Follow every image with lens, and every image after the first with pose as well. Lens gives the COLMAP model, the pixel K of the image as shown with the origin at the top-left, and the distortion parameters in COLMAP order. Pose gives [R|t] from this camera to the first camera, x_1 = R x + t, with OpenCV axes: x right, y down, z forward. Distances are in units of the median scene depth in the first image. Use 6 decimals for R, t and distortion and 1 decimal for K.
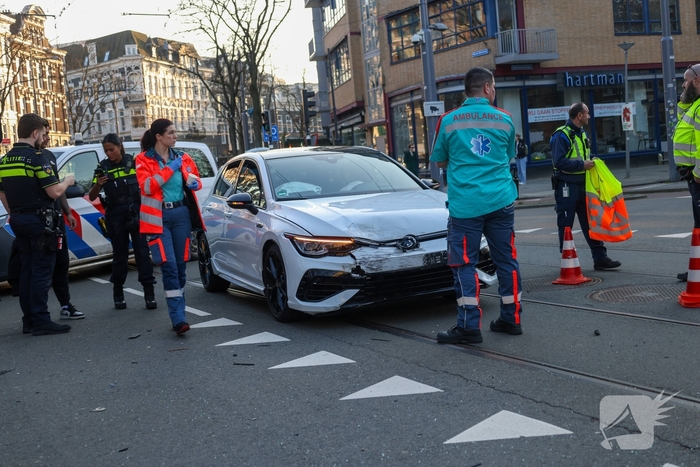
lens RADIAL K [[911.9, 0, 350.0], [0, 911.9, 233.5], [0, 0, 1]] dist [0.026961, -0.003008]
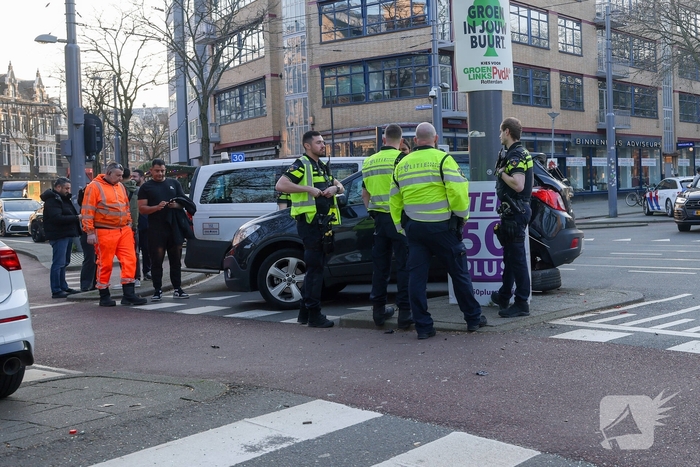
lens RADIAL K [[856.2, 0, 539.3], [0, 856.2, 195.9], [0, 0, 1]] dist [-0.008835, -0.001562]
pose [[0.863562, 0.050849, 0.501673, -0.251103], [-0.005544, 0.995800, -0.091390, 0.020030], [-0.504213, 0.076140, 0.860216, -0.040145]]
